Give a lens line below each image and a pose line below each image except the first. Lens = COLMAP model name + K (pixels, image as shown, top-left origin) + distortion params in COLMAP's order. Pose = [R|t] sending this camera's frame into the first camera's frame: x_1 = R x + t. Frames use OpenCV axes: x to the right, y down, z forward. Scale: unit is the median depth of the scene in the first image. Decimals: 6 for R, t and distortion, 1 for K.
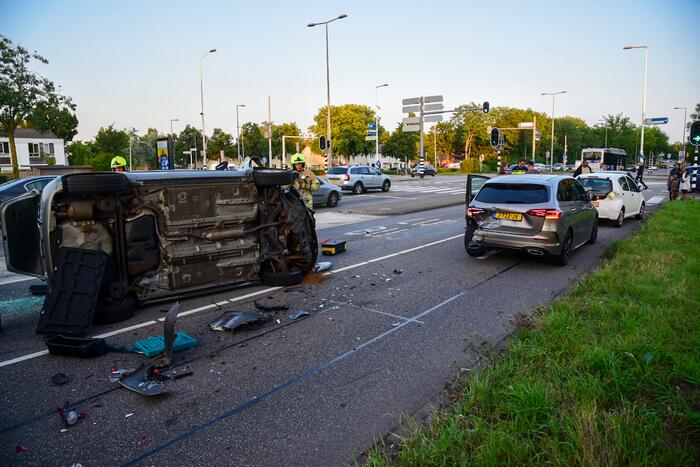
lens RADIAL K [[480.6, 0, 346.3], [0, 480.6, 241.1], [0, 0, 1]] dist [-0.108353, 0.060936]
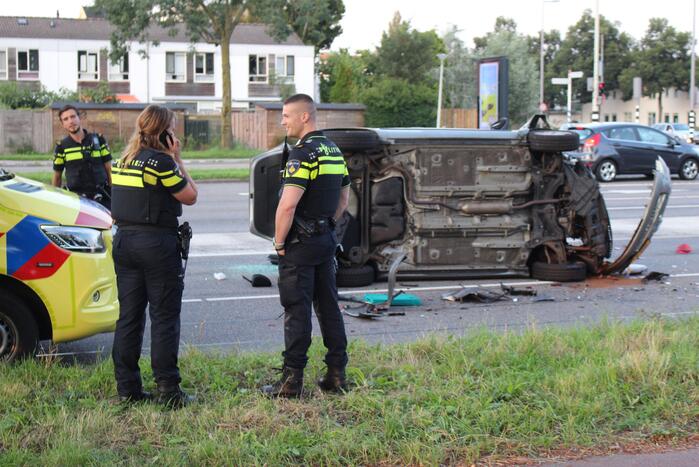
lens RADIAL K [[1298.9, 0, 349.5], [0, 1298.9, 233.5], [0, 0, 1]] dist [-0.001919, 0.179907]
pose [[0.873006, 0.063573, -0.483548, 0.594031], [-0.092971, 0.994980, -0.037040, 0.127756], [0.478765, 0.077292, 0.874534, -1.011658]]
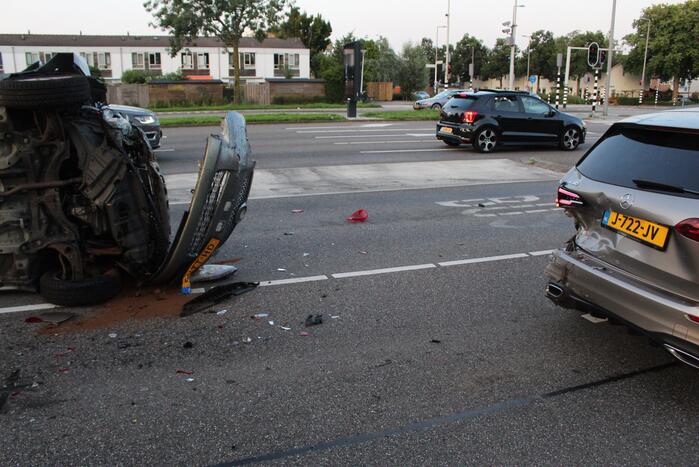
lens RADIAL K [[578.7, 0, 342.0], [0, 578.7, 234.4], [0, 0, 1]] dist [-0.156603, 0.128328]
pose [[0.845678, 0.149606, -0.512296, 0.431354], [-0.099179, 0.987240, 0.124582, -0.088670], [0.524398, -0.054547, 0.849724, 0.661321]]
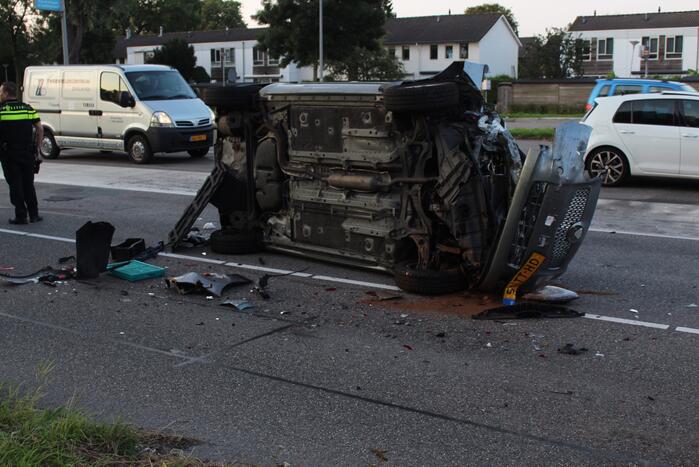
lens RADIAL K [[858.7, 0, 338.2], [0, 858.7, 232.5], [0, 0, 1]] dist [-0.074048, -0.000598]
pose [[0.055328, 0.178688, -0.982349, 0.864076], [-0.148470, 0.974390, 0.168878, -0.134244], [0.987368, 0.136505, 0.080440, 0.848128]]
